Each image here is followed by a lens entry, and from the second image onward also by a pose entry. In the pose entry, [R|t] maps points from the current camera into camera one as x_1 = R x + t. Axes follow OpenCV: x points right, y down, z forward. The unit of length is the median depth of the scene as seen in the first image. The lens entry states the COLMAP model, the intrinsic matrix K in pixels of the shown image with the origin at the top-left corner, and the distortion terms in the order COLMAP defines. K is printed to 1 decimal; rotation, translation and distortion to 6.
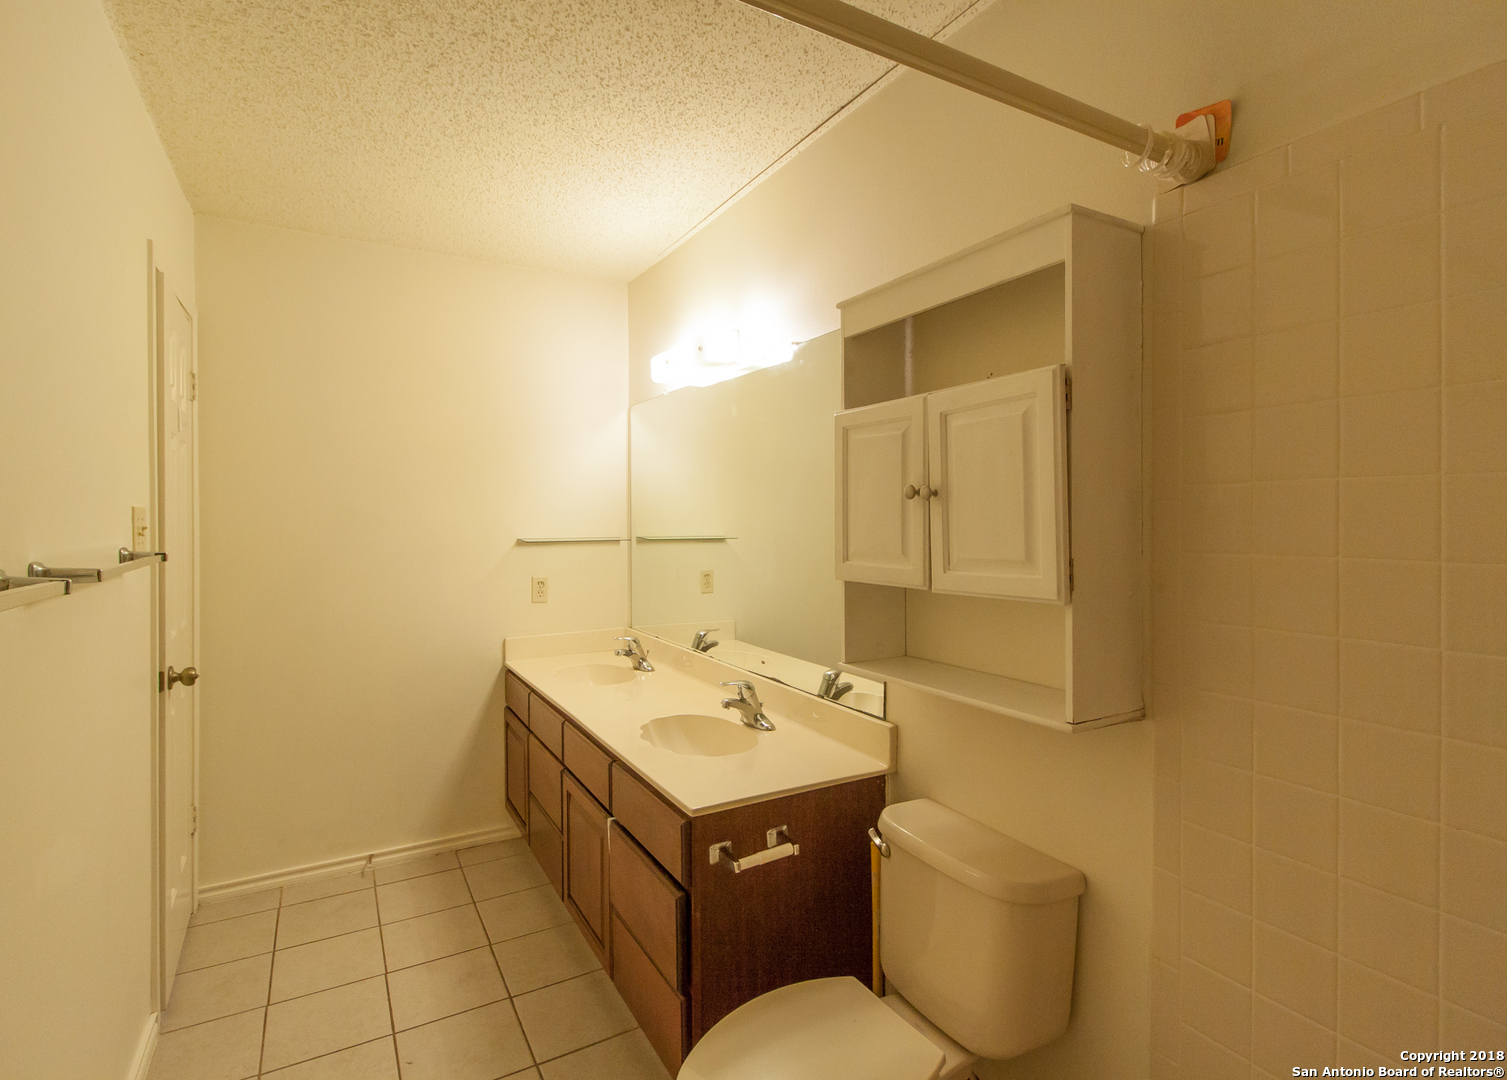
lens RADIAL K [[740.8, 0, 744.8], [0, 740.8, 537.1], [0, 0, 1]] dist [0.017746, -0.013241]
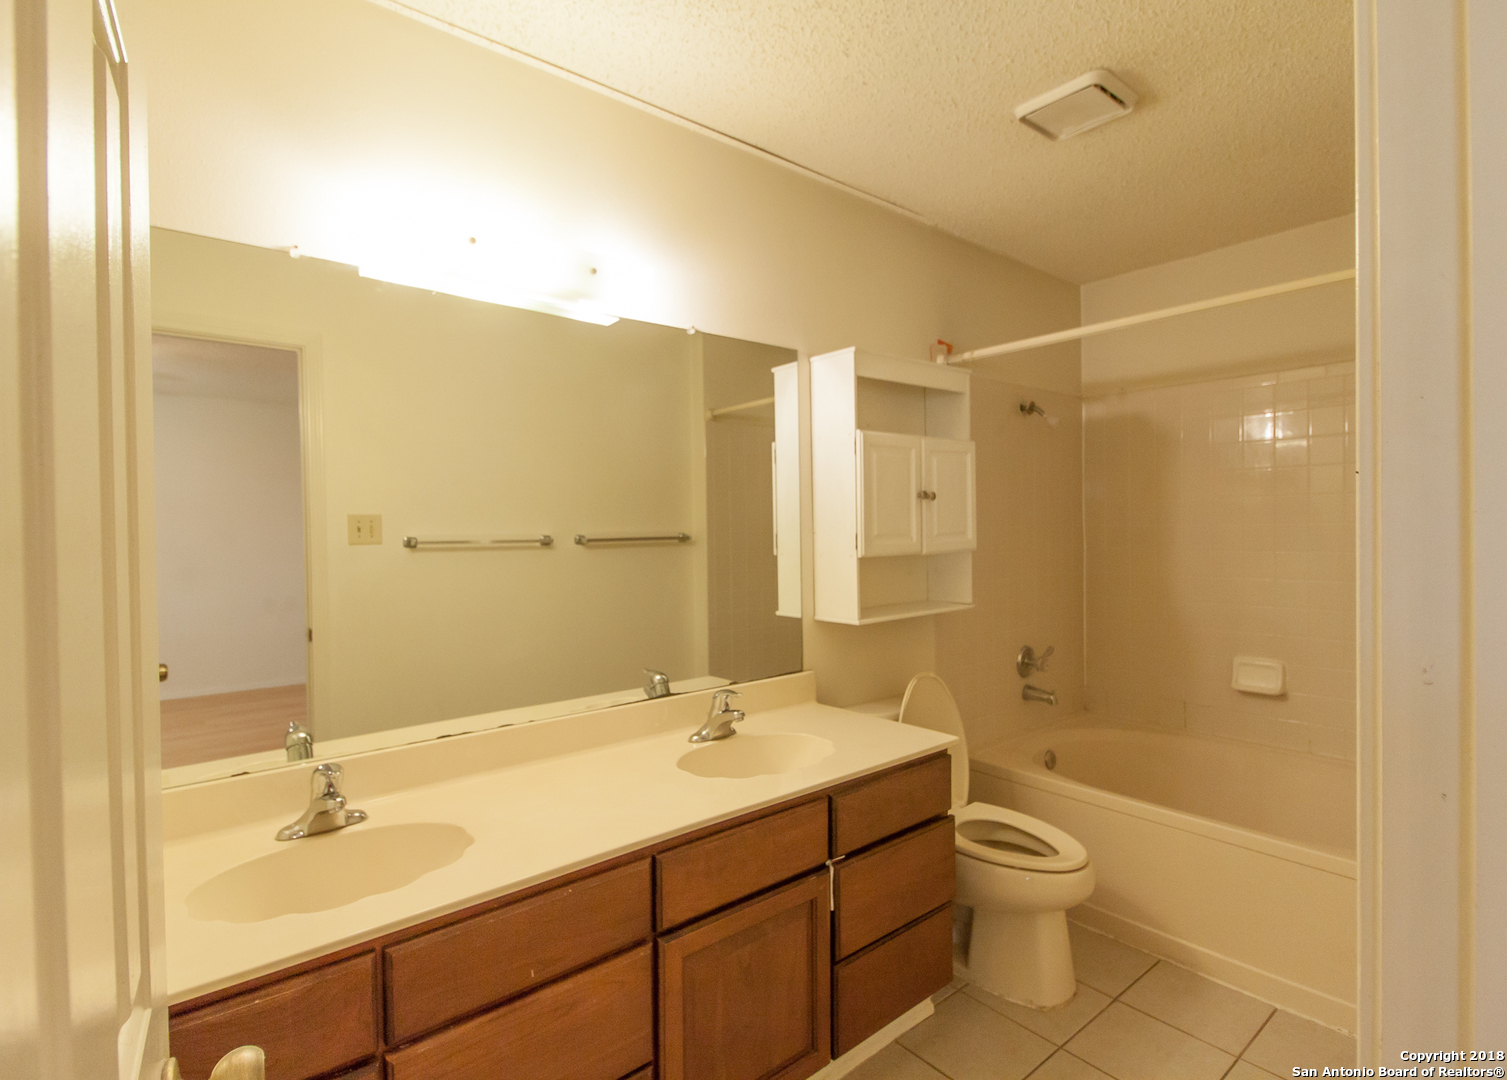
lens RADIAL K [[740.8, 0, 744.8], [0, 740.8, 537.1], [0, 0, 1]] dist [0.017746, -0.013241]
pose [[-0.170406, -0.001585, 0.985373, -1.349883], [0.043066, 0.999031, 0.009054, 0.002973], [-0.984432, 0.043979, -0.170173, 1.685699]]
